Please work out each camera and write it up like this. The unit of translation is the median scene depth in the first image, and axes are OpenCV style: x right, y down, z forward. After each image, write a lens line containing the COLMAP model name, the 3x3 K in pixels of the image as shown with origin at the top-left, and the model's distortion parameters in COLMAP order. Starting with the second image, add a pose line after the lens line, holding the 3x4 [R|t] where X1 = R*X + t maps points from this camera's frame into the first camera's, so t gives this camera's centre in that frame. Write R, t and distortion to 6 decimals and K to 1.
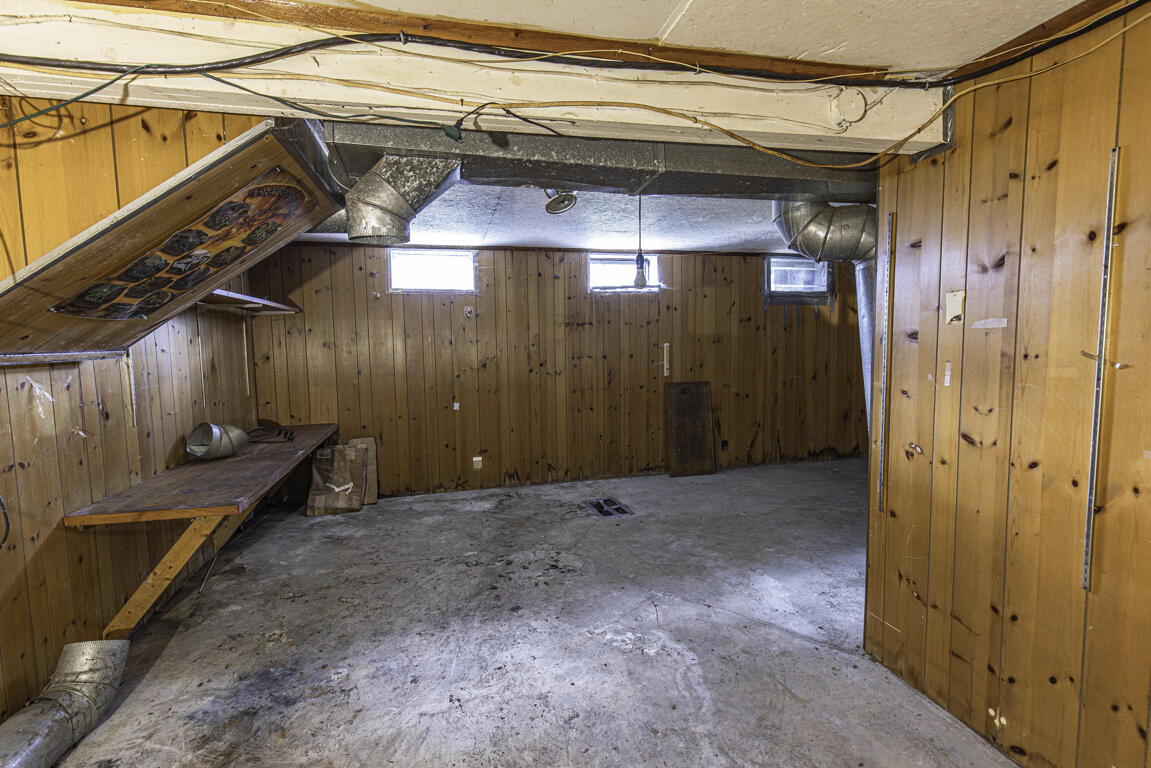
lens RADIAL K [[507.4, 0, 580.7], [0, 507.4, 384.1], [0, 0, 1]] dist [0.009358, 0.000002]
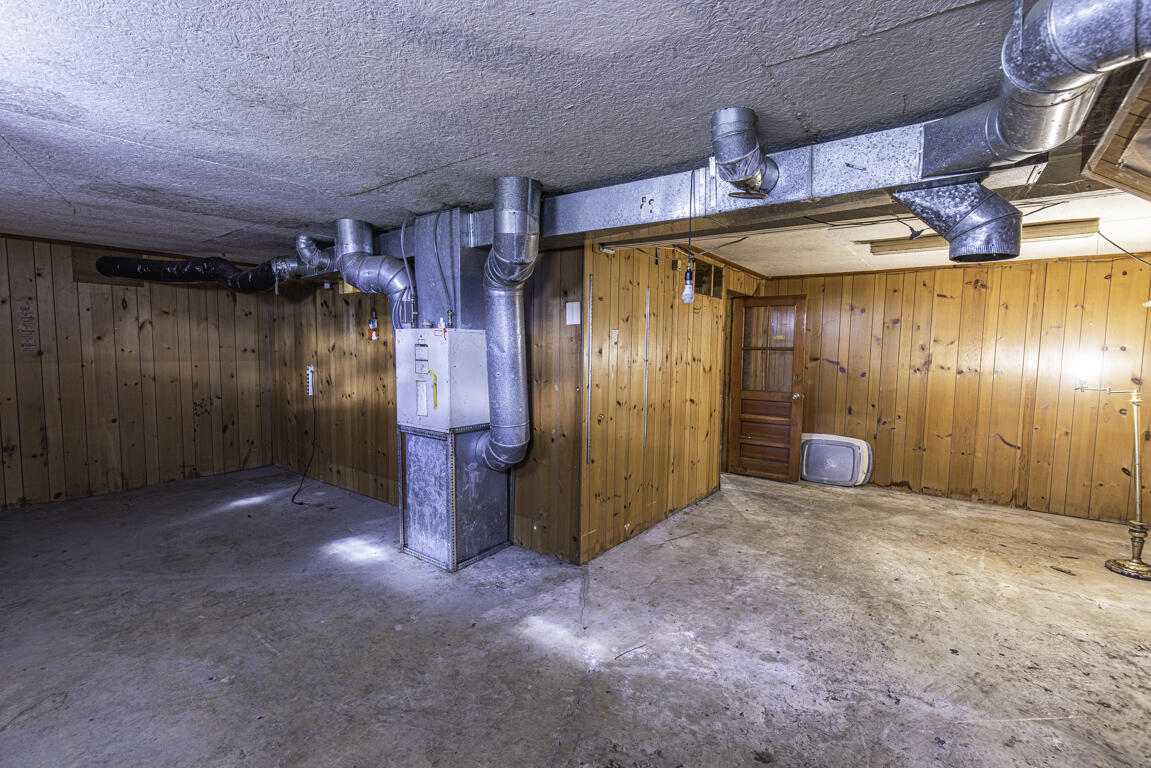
lens RADIAL K [[507.4, 0, 580.7], [0, 507.4, 384.1], [0, 0, 1]] dist [0.009358, 0.000002]
pose [[-0.607815, -0.047951, 0.792630, -0.651941], [0.064934, 0.991831, 0.109795, -0.174949], [-0.791420, 0.118204, -0.599736, 2.045585]]
